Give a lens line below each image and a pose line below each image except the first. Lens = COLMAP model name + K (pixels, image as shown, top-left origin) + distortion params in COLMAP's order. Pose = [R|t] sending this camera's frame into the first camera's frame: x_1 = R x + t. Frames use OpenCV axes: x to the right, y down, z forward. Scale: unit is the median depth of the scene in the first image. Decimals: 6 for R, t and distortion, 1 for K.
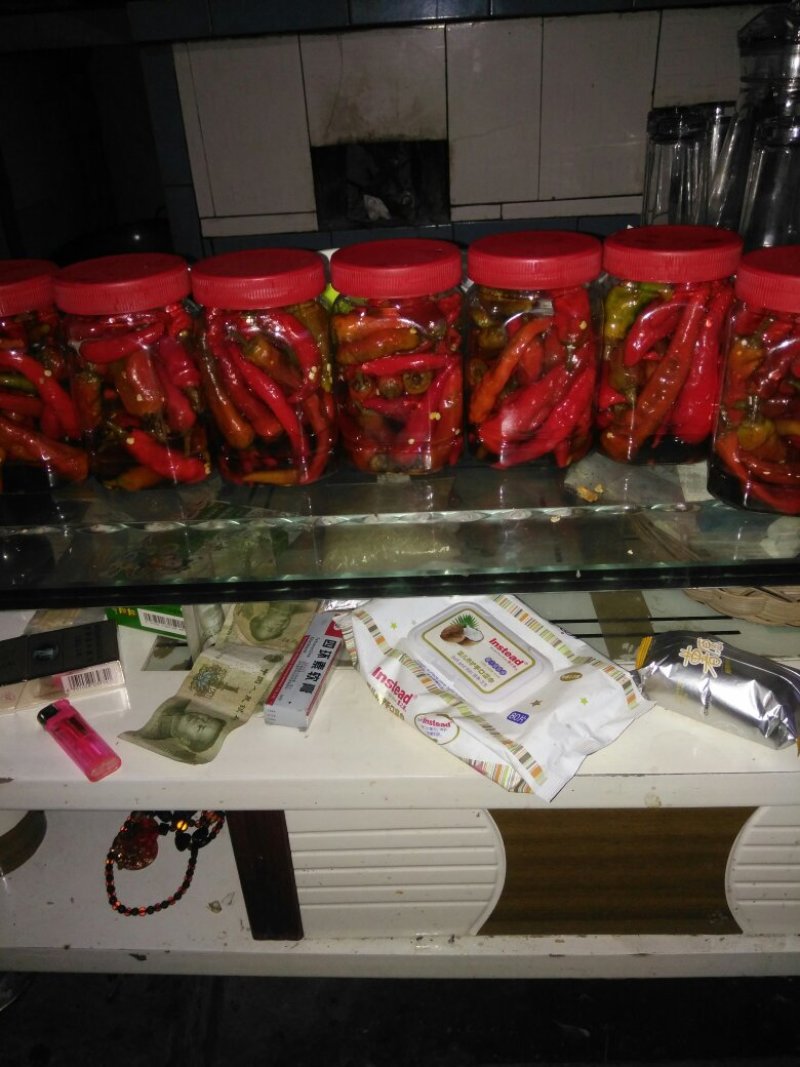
lens RADIAL K [[835.8, 0, 397.8], [0, 835.8, 533.4], [0, 0, 1]] dist [0.062907, -0.104580]
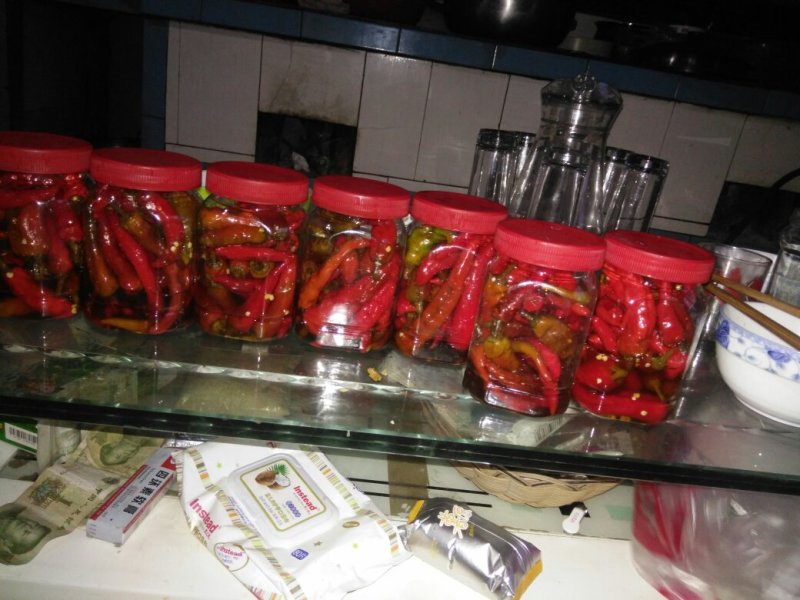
lens RADIAL K [[626.7, 0, 399.3], [0, 626.7, 299.9], [0, 0, 1]] dist [0.062907, -0.104580]
pose [[0.976222, 0.168459, 0.136427, 0.090036], [-0.141018, 0.971500, -0.190529, 0.015536], [-0.164635, 0.166760, 0.972156, 0.028887]]
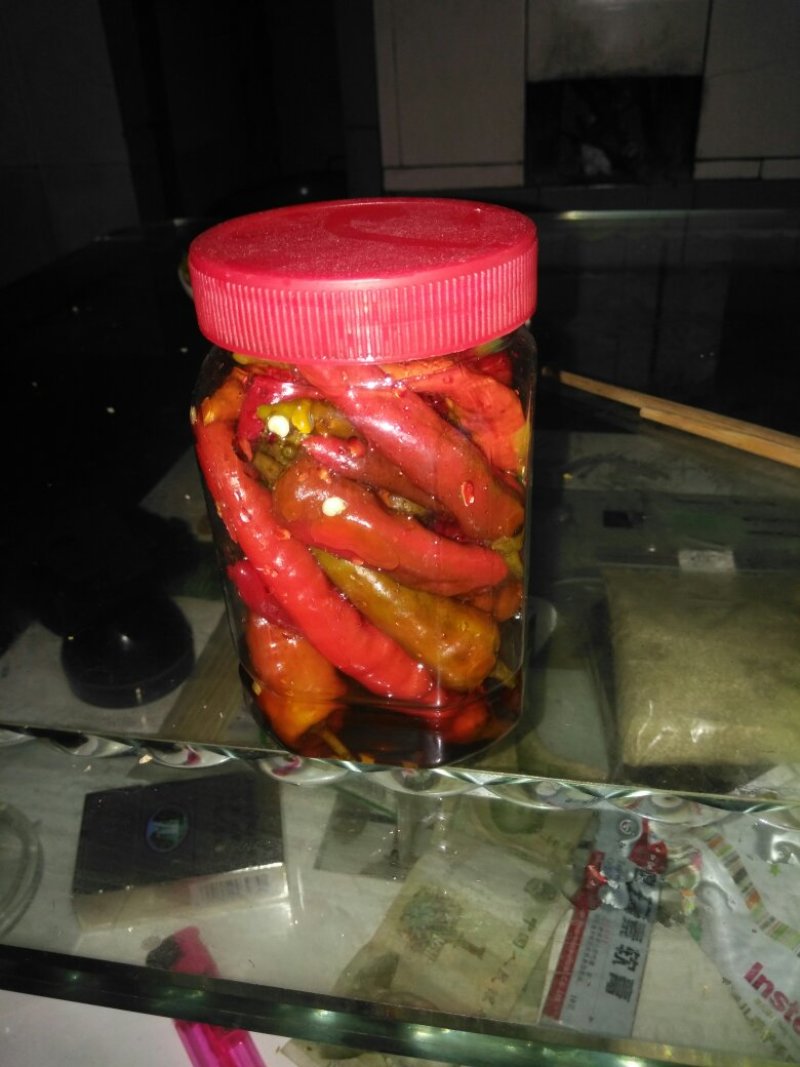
lens RADIAL K [[847.1, 0, 401.2], [0, 847.1, 536.7], [0, 0, 1]] dist [0.054394, -0.117125]
pose [[0.986679, 0.085694, -0.138281, -0.198169], [-0.081757, 0.996075, 0.033912, -0.111951], [0.140644, -0.022154, 0.989812, 0.450782]]
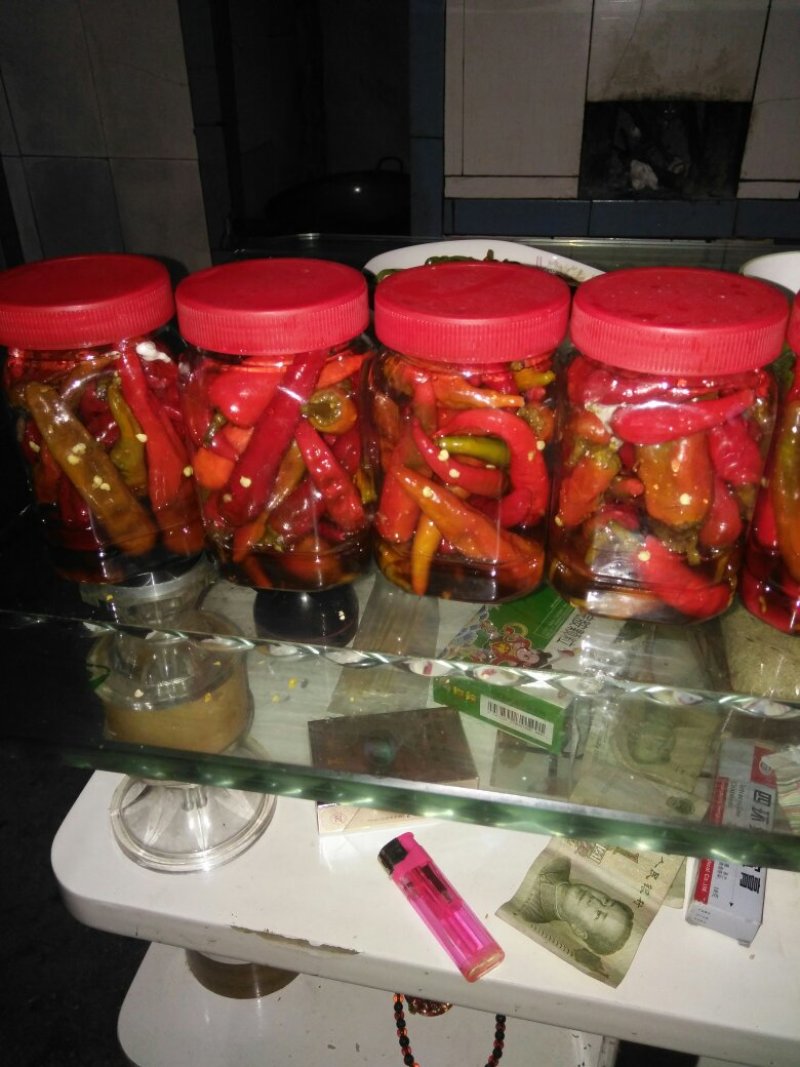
lens RADIAL K [[842.6, 0, 399.9], [0, 842.6, 529.4], [0, 0, 1]] dist [0.006403, -0.002380]
pose [[0.984189, 0.120142, -0.130145, -0.348844], [-0.114318, 0.992116, 0.051363, -0.118178], [0.135290, -0.035673, 0.990164, 0.261146]]
